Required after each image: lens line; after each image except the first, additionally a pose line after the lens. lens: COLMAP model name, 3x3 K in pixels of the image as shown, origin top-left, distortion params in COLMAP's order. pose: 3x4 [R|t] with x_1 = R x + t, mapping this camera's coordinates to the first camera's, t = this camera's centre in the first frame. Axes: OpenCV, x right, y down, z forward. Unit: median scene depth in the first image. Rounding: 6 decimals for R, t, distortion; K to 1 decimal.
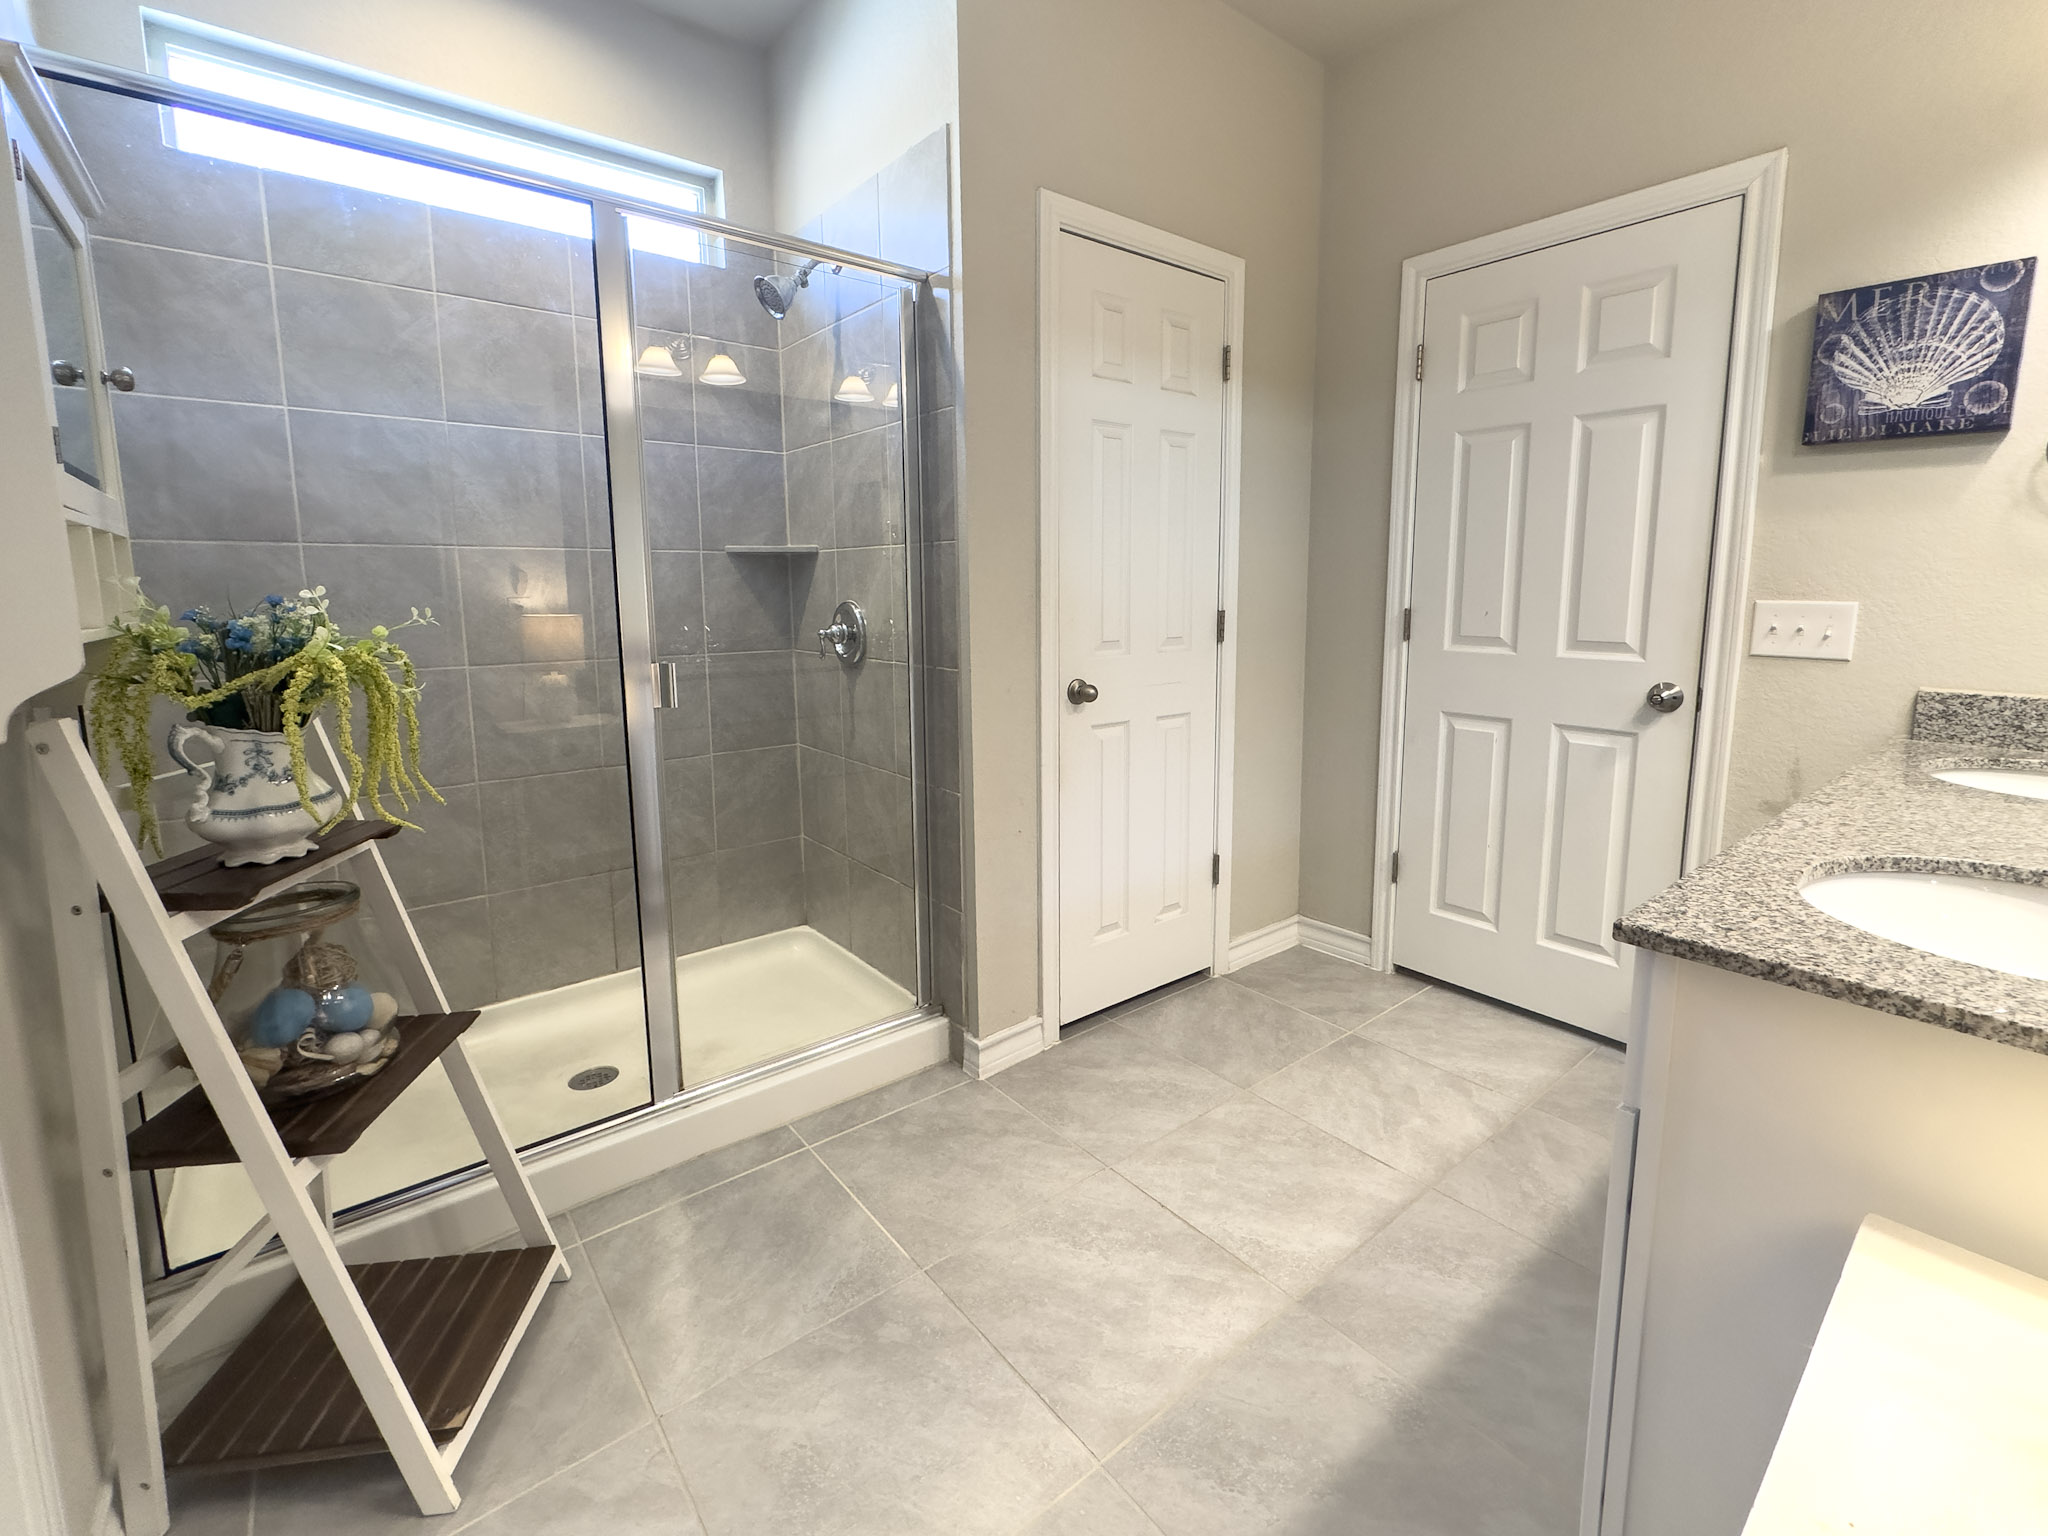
lens RADIAL K [[897.5, 0, 1019.9], [0, 897.5, 711.4], [0, 0, 1]] dist [-0.001426, 0.000040]
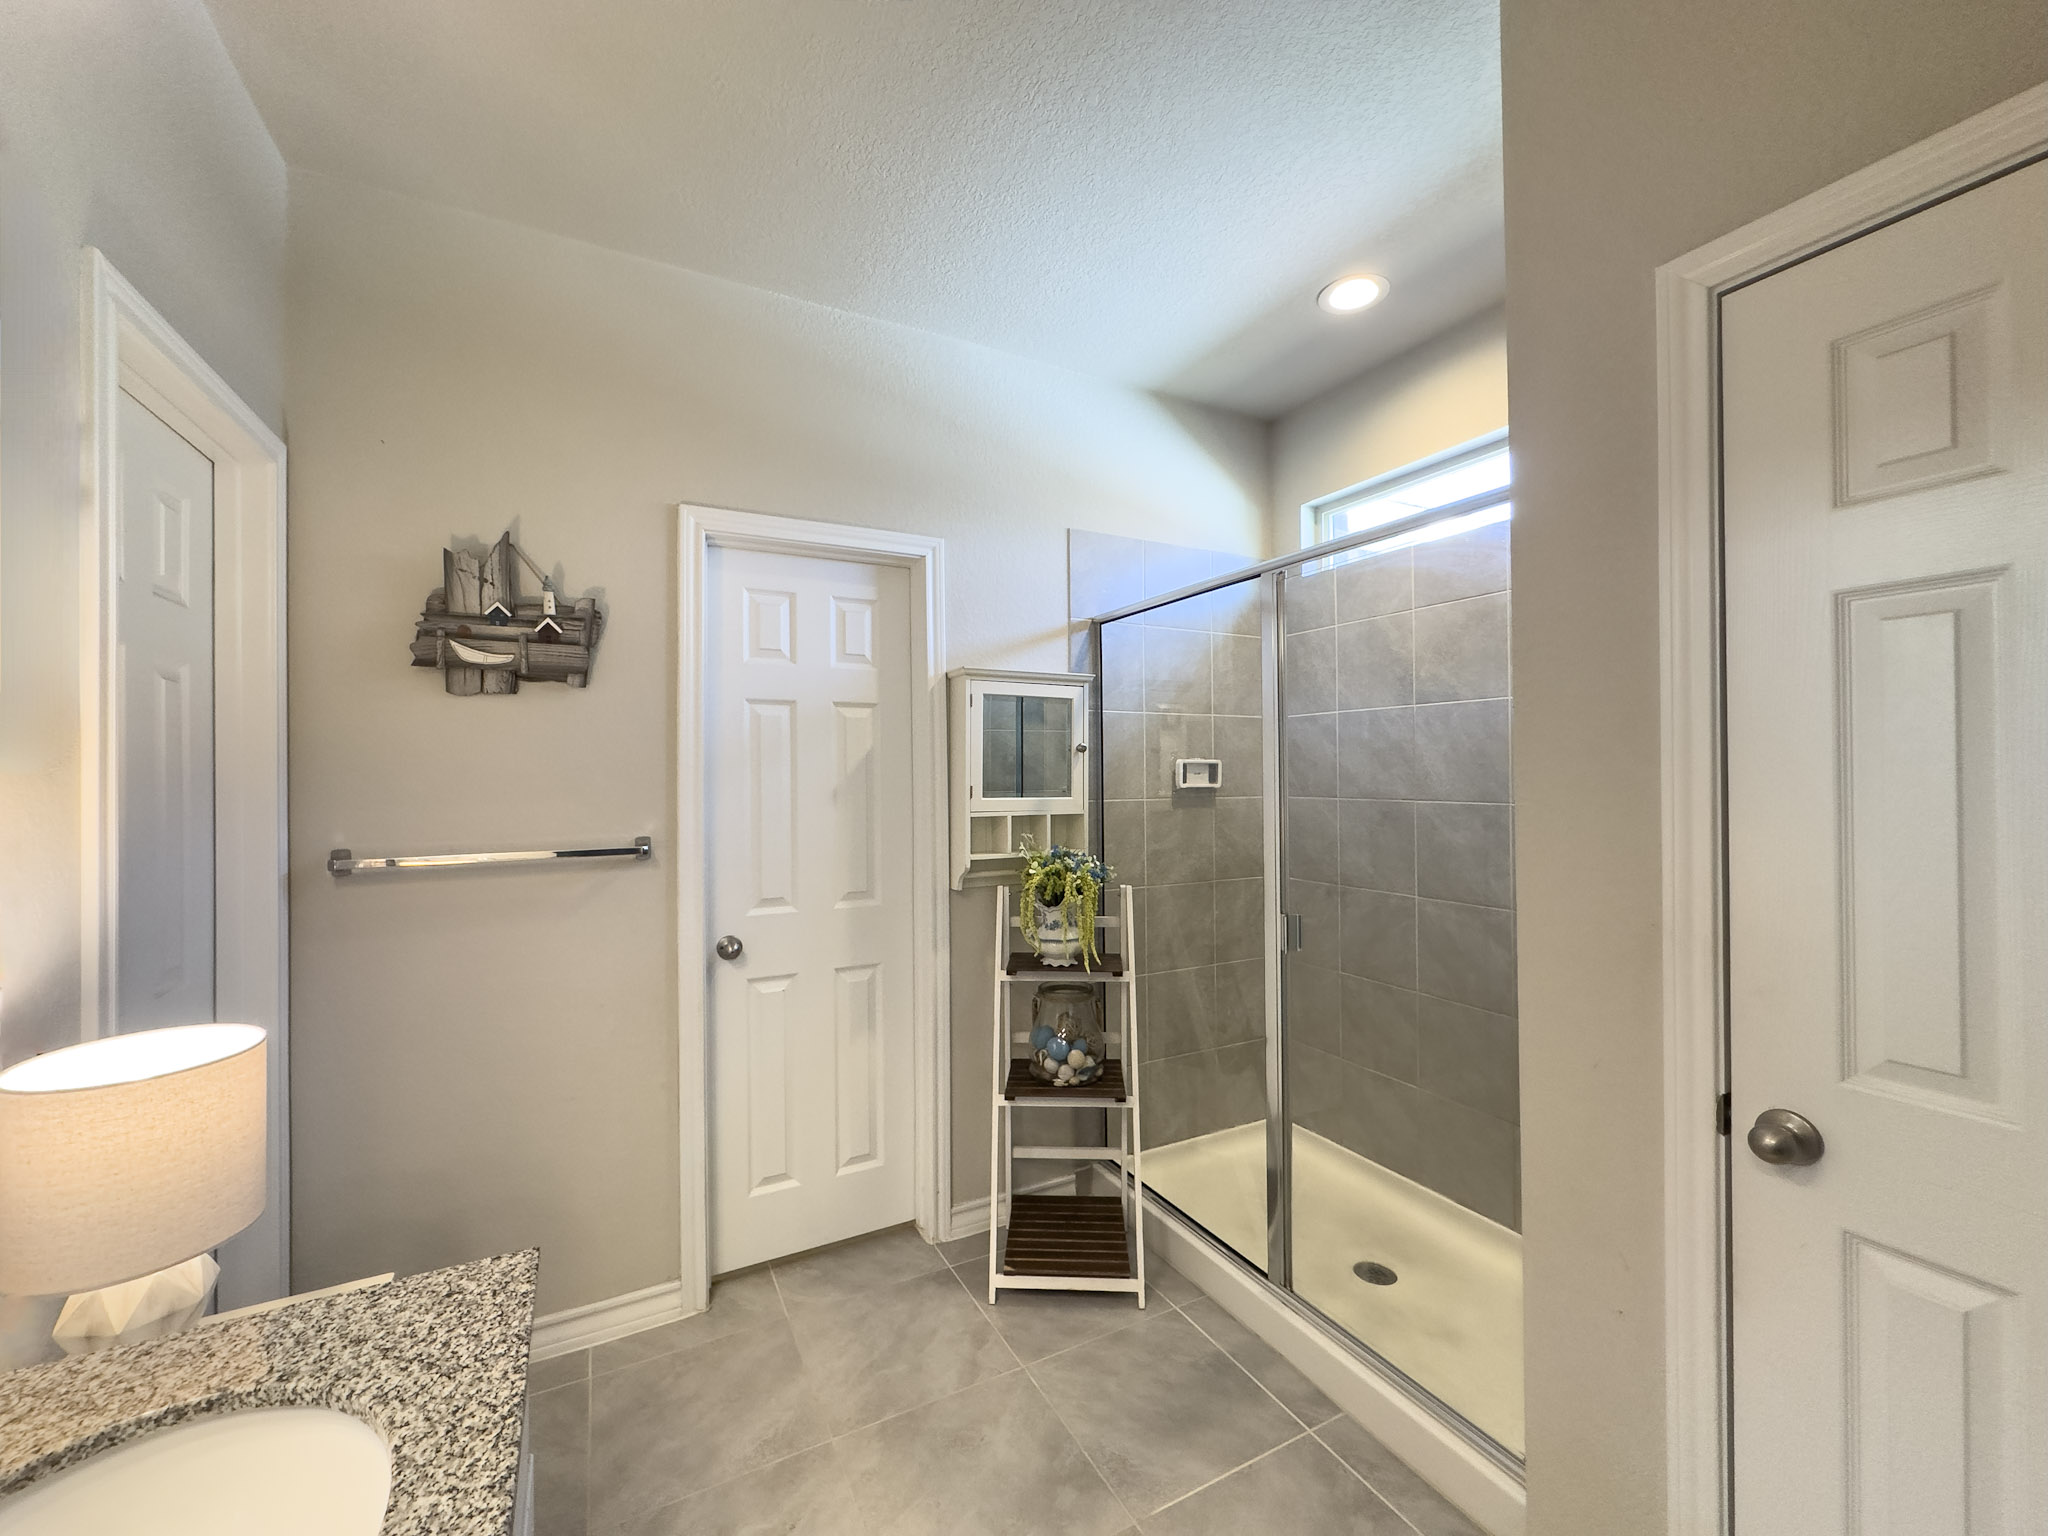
lens RADIAL K [[837.8, 0, 1028.5], [0, 837.8, 770.0], [0, 0, 1]] dist [0.000624, -0.000118]
pose [[-0.199308, 0.004510, -0.979927, 0.765956], [-0.124817, 0.991728, 0.029951, -0.233920], [0.971955, 0.128281, -0.197096, 0.839656]]
